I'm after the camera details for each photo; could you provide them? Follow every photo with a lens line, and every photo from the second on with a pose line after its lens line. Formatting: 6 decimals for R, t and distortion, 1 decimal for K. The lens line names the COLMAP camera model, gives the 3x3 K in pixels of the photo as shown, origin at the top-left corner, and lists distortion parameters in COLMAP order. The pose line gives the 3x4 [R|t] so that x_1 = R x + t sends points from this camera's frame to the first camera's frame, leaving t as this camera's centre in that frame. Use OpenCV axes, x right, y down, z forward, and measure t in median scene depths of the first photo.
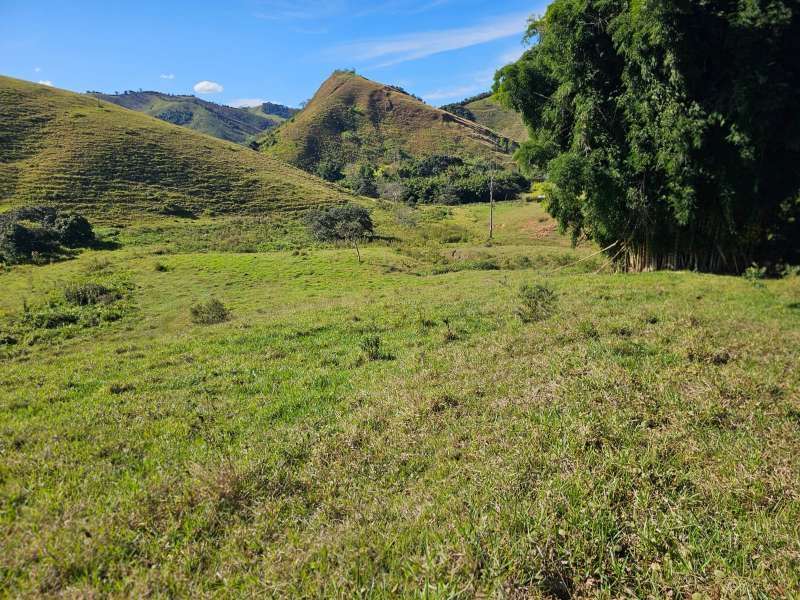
lens RADIAL K [[528.7, 0, 395.4], [0, 528.7, 303.9], [0, 0, 1]] dist [0.042816, -0.044246]
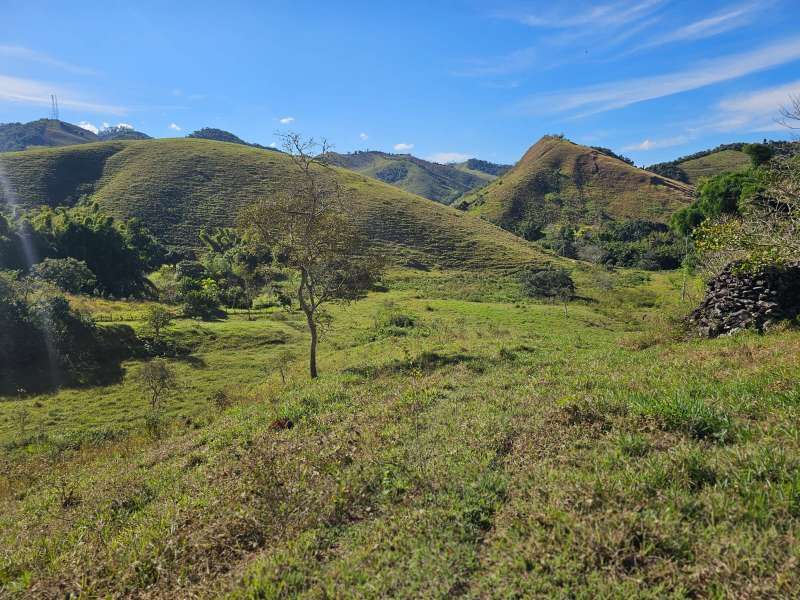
lens RADIAL K [[528.7, 0, 394.9], [0, 528.7, 301.3], [0, 0, 1]] dist [0.042816, -0.044246]
pose [[0.937115, 0.085755, -0.338322, -0.010178], [-0.116933, 0.990465, -0.072837, 0.015666], [0.328850, 0.107817, 0.938207, -0.211293]]
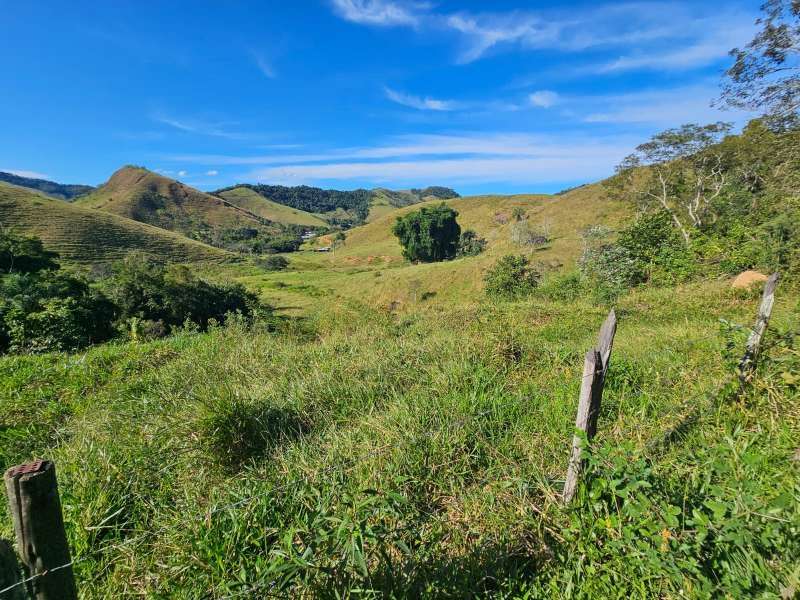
lens RADIAL K [[323.5, 0, 401.5], [0, 323.5, 300.8], [0, 0, 1]] dist [-0.010009, -0.001092]
pose [[0.757658, -0.122952, 0.640966, -0.453432], [0.144761, 0.989291, 0.018653, 0.050557], [-0.636395, 0.078654, 0.767343, -0.330827]]
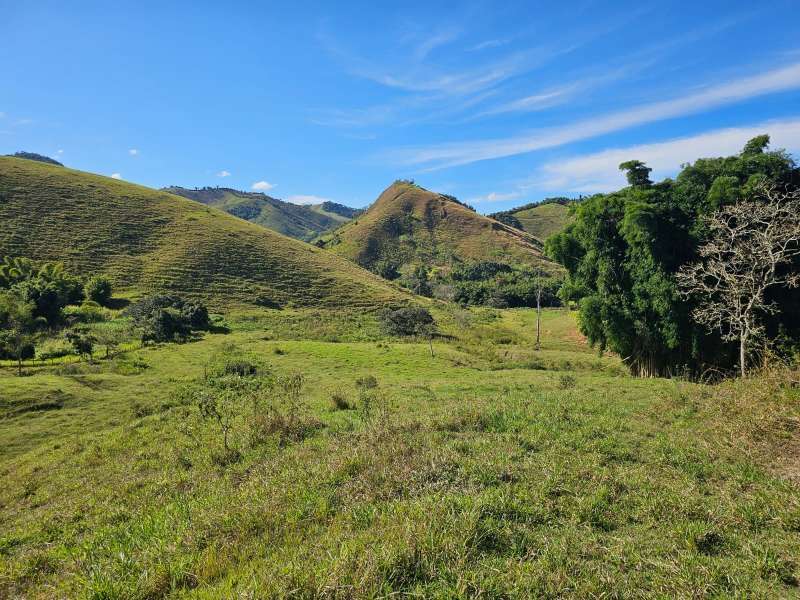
lens RADIAL K [[528.7, 0, 399.7], [0, 528.7, 300.0], [0, 0, 1]] dist [0.042816, -0.044246]
pose [[0.995670, 0.055240, -0.074760, -0.026831], [-0.067842, 0.981653, -0.178197, 0.008738], [0.063545, 0.182497, 0.981151, -0.123184]]
